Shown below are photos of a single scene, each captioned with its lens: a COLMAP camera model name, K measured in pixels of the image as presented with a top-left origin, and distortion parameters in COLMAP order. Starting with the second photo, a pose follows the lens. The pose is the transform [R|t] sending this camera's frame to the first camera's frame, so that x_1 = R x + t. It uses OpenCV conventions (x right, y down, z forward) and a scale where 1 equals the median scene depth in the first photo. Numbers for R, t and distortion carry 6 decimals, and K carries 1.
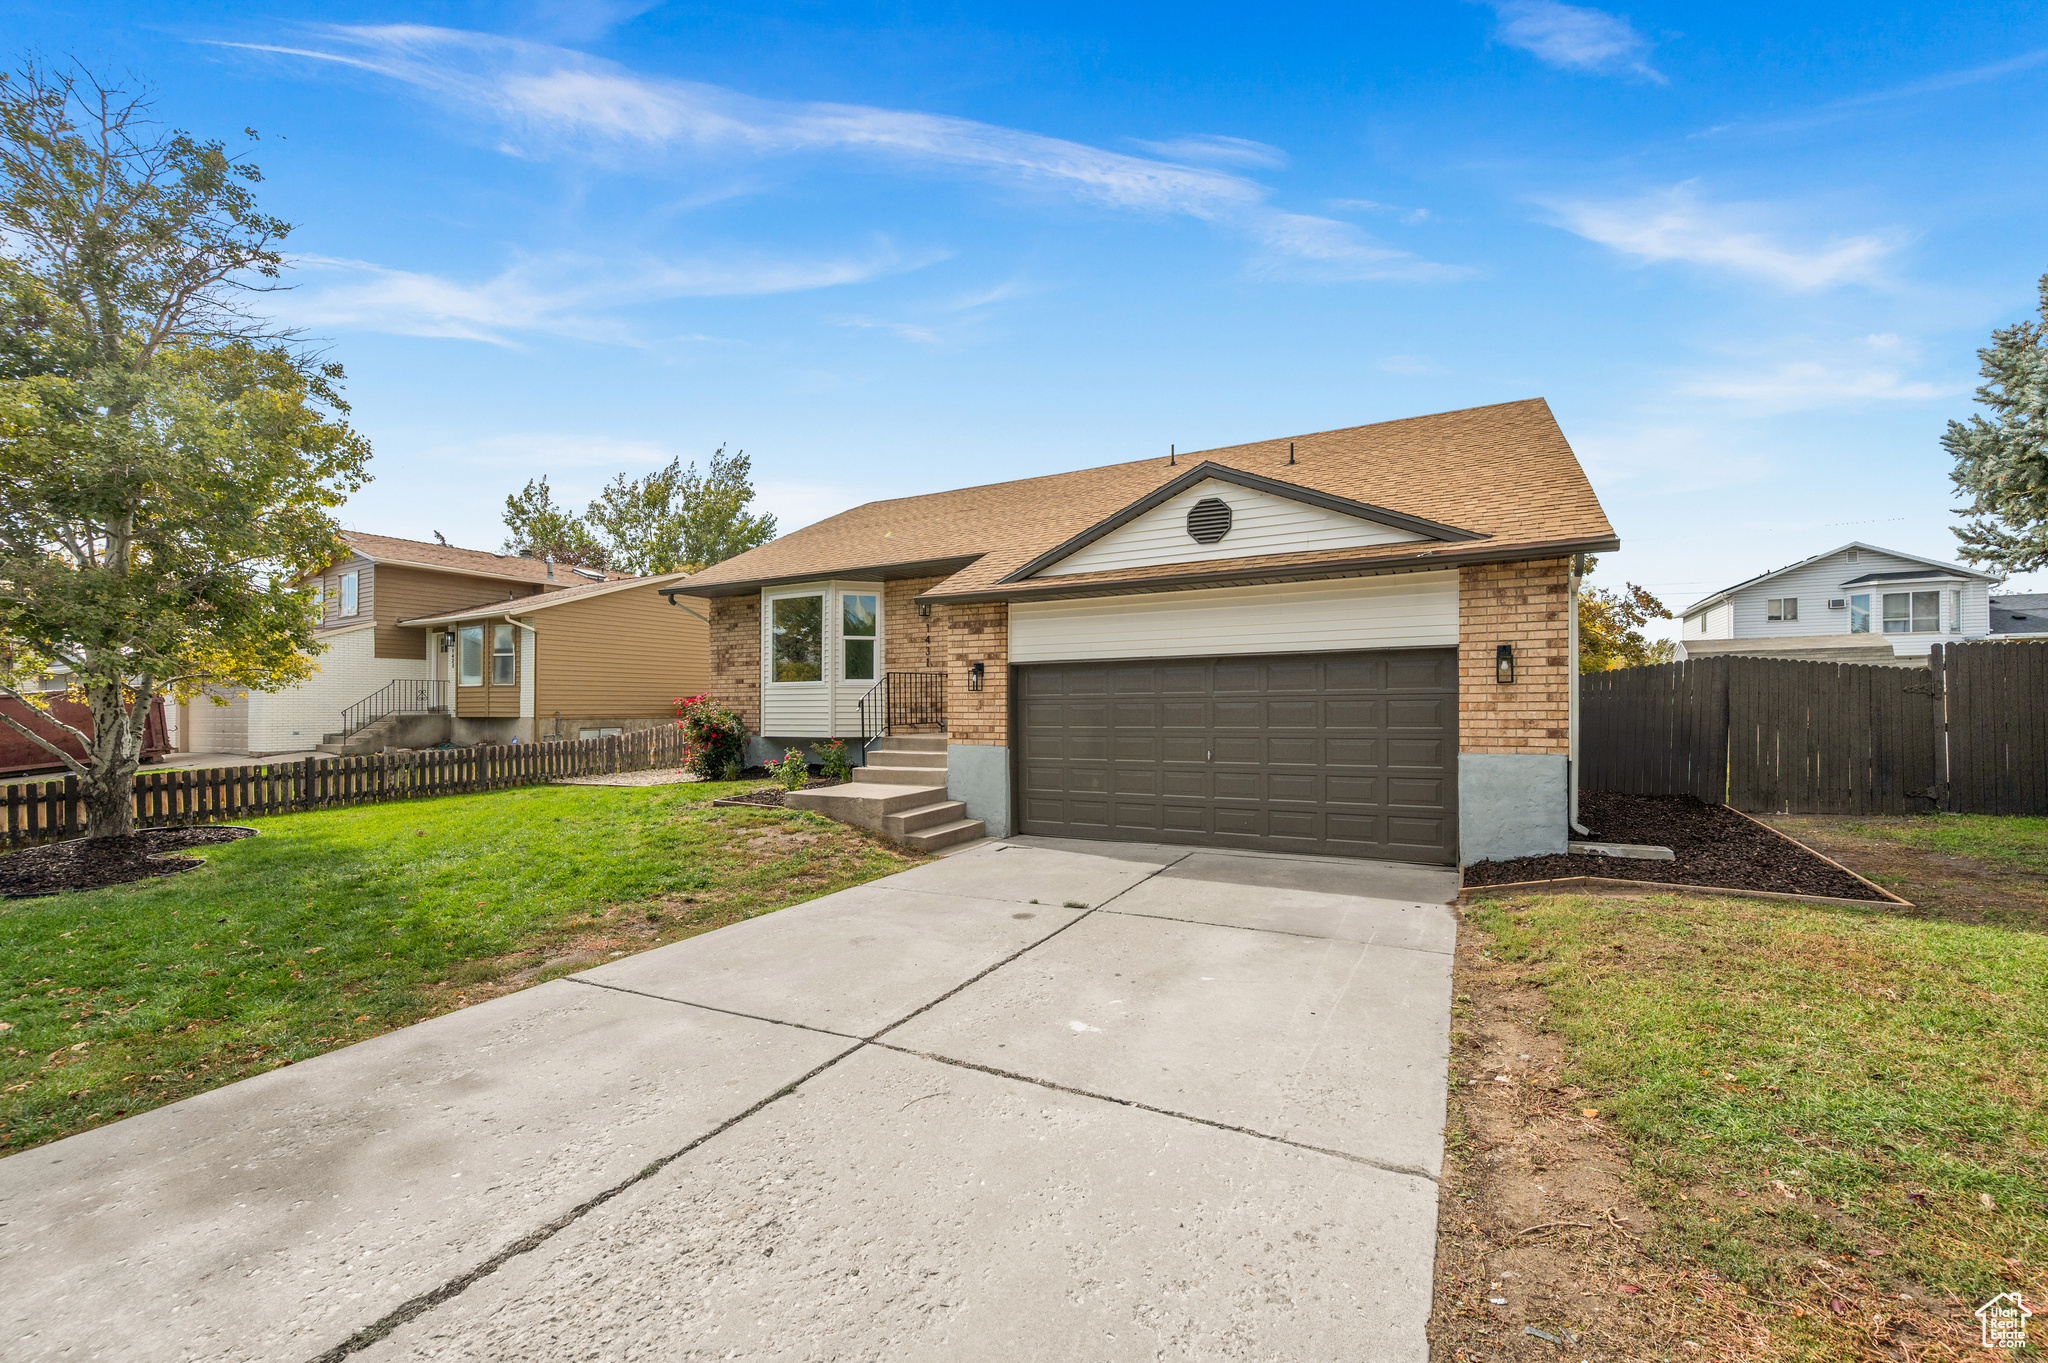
lens RADIAL K [[808.3, 0, 1029.4], [0, 808.3, 694.5], [0, 0, 1]] dist [-0.000401, -0.000020]
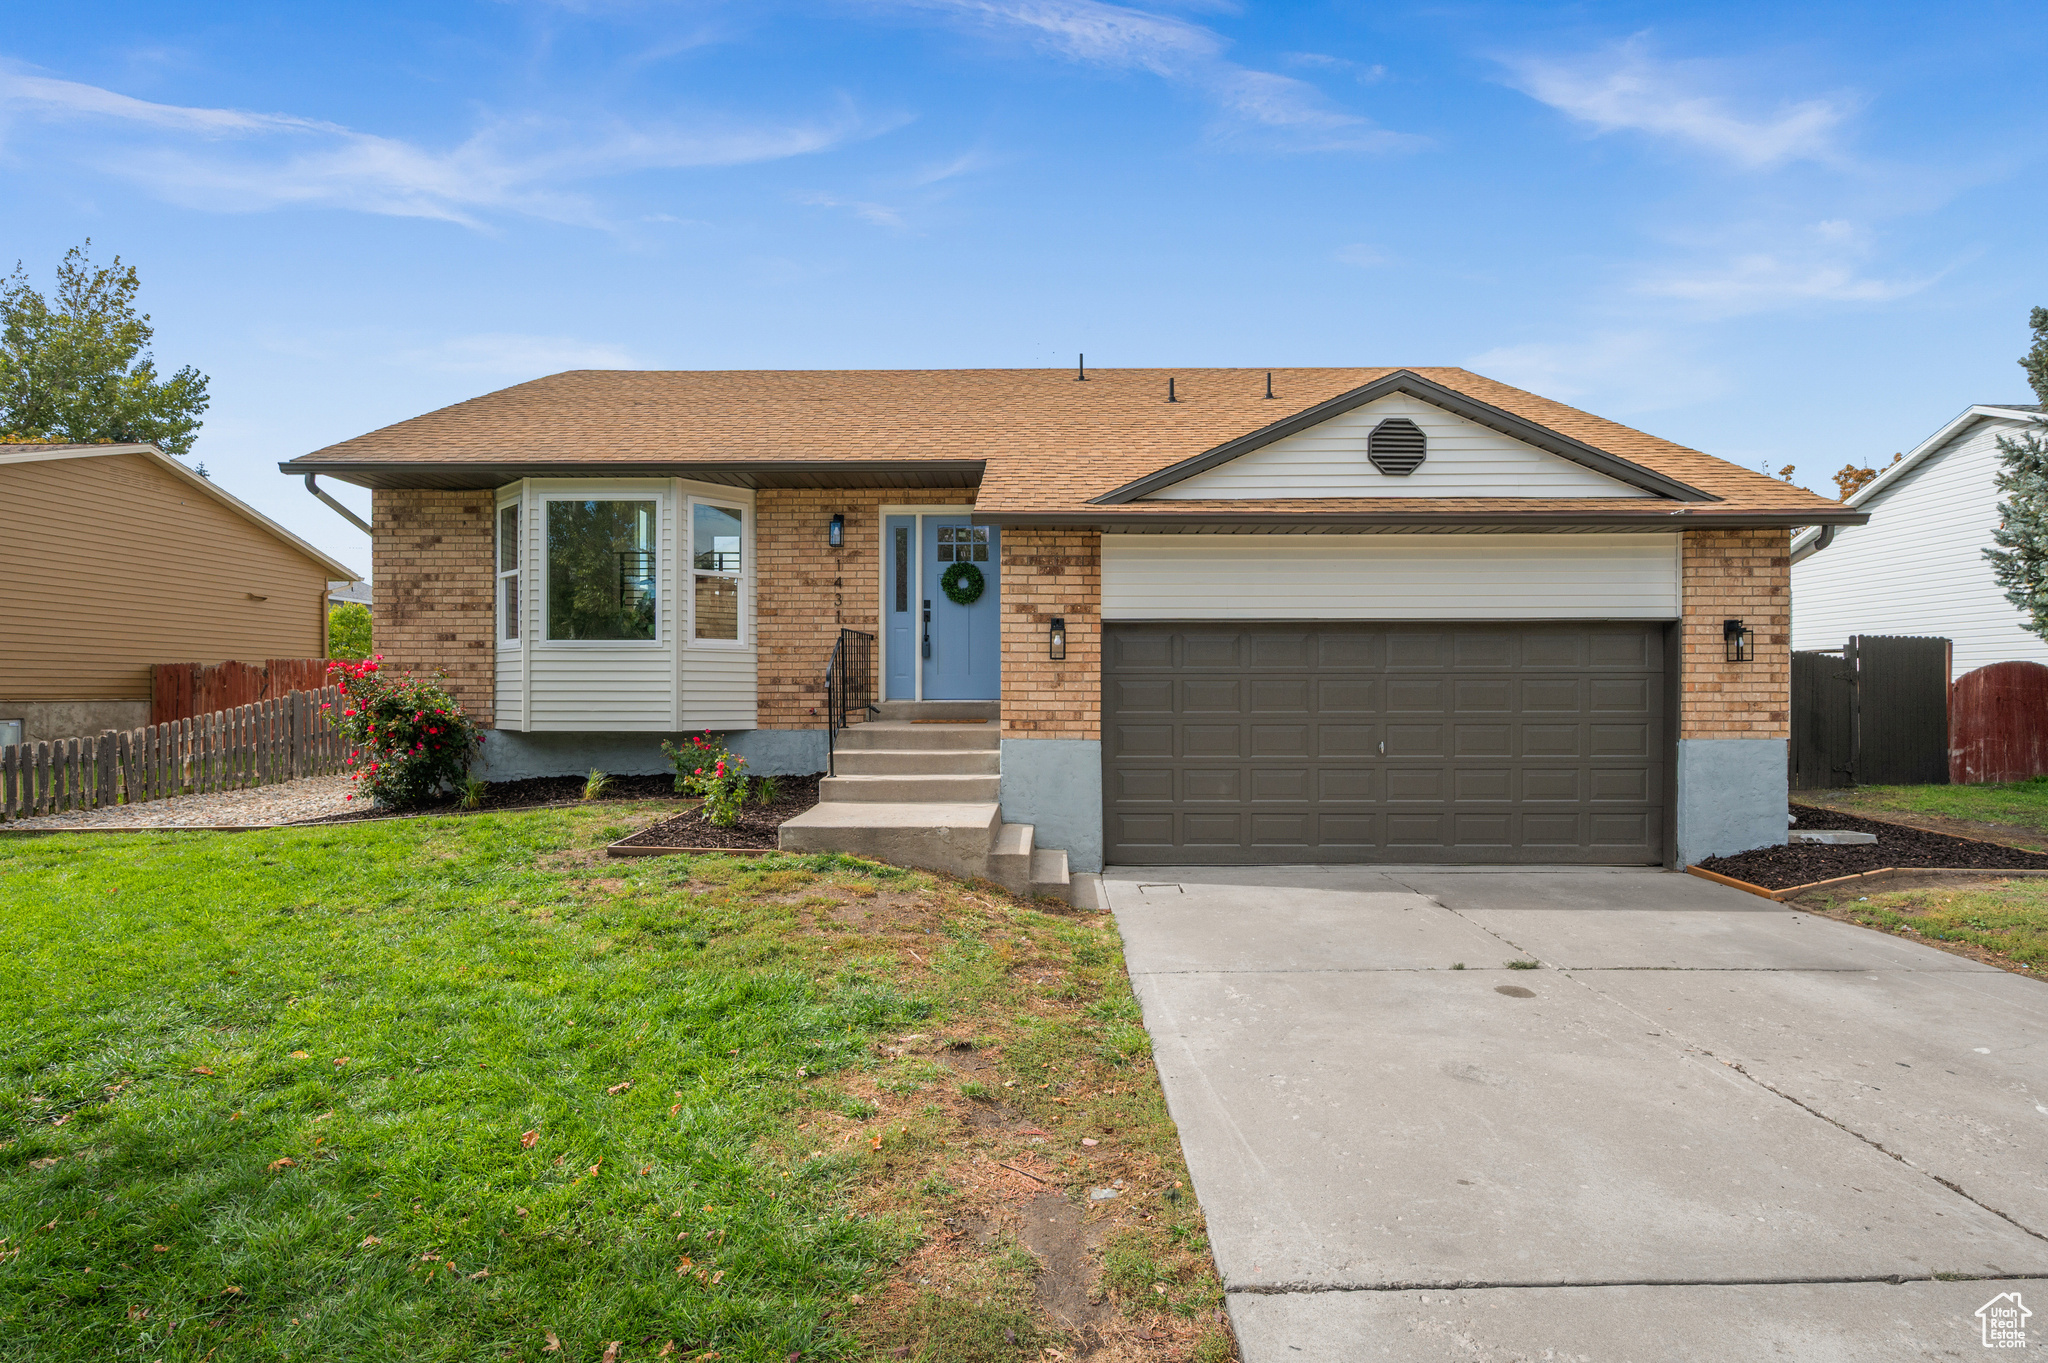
lens RADIAL K [[955.9, 0, 1025.5], [0, 955.9, 687.9], [0, 0, 1]] dist [0.001143, 0.000593]
pose [[0.889416, 0.008470, 0.457021, -0.505898], [-0.014122, 0.999860, 0.008953, 0.014156], [-0.456881, -0.014416, 0.889411, 0.332573]]
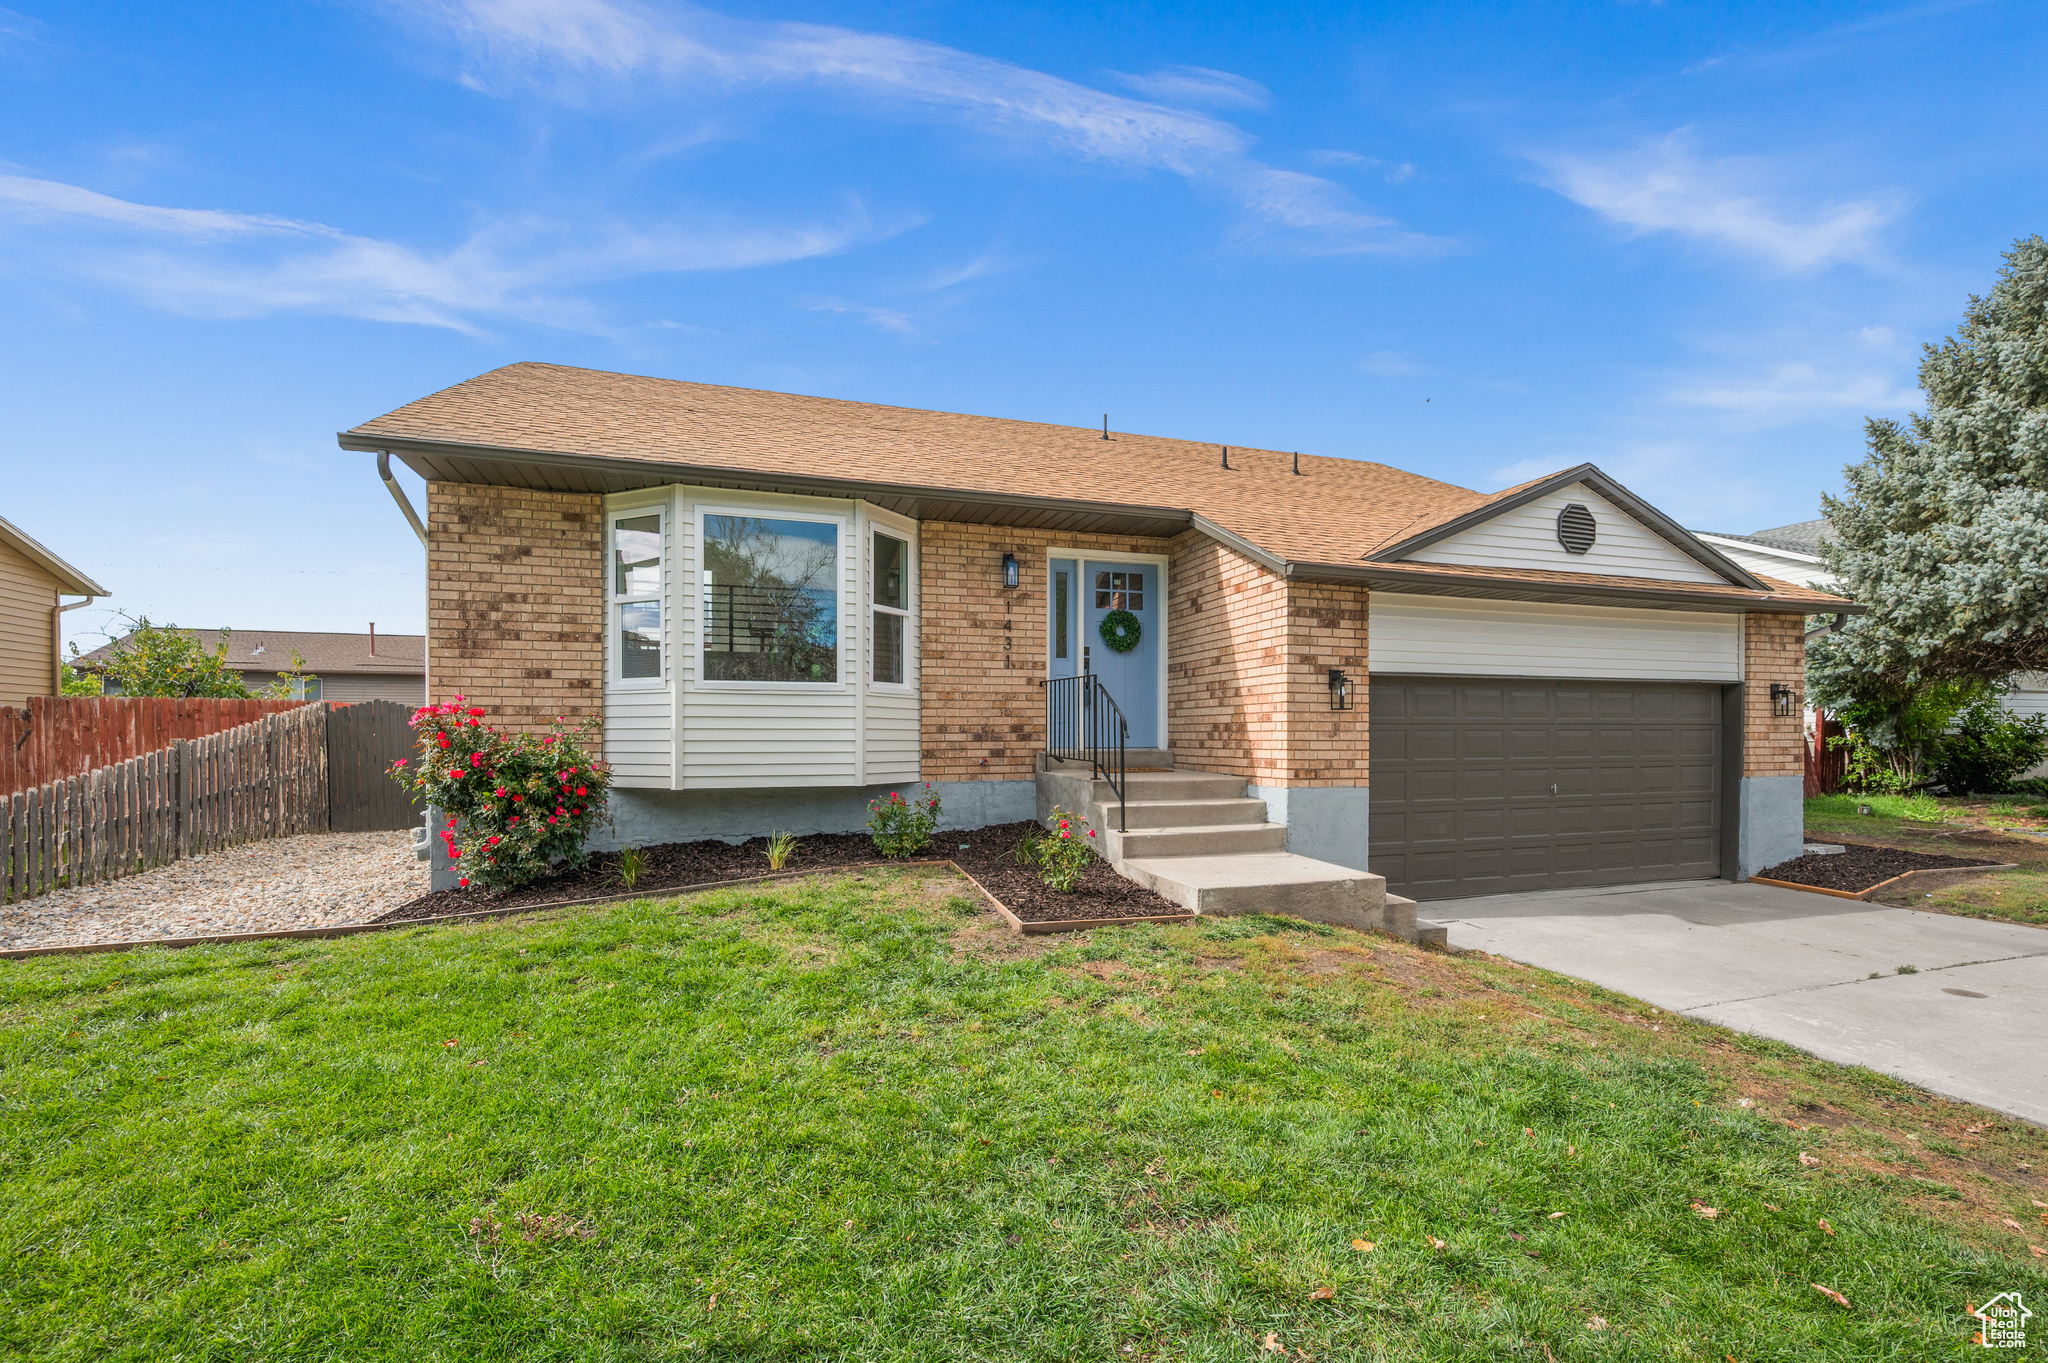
lens RADIAL K [[875.2, 0, 1042.0], [0, 875.2, 738.0], [0, 0, 1]] dist [-0.000661, 0.000215]
pose [[0.687305, 0.003658, 0.726359, -0.879259], [-0.016738, 0.999802, 0.010803, 0.017833], [-0.726176, -0.019583, 0.687230, 0.741264]]
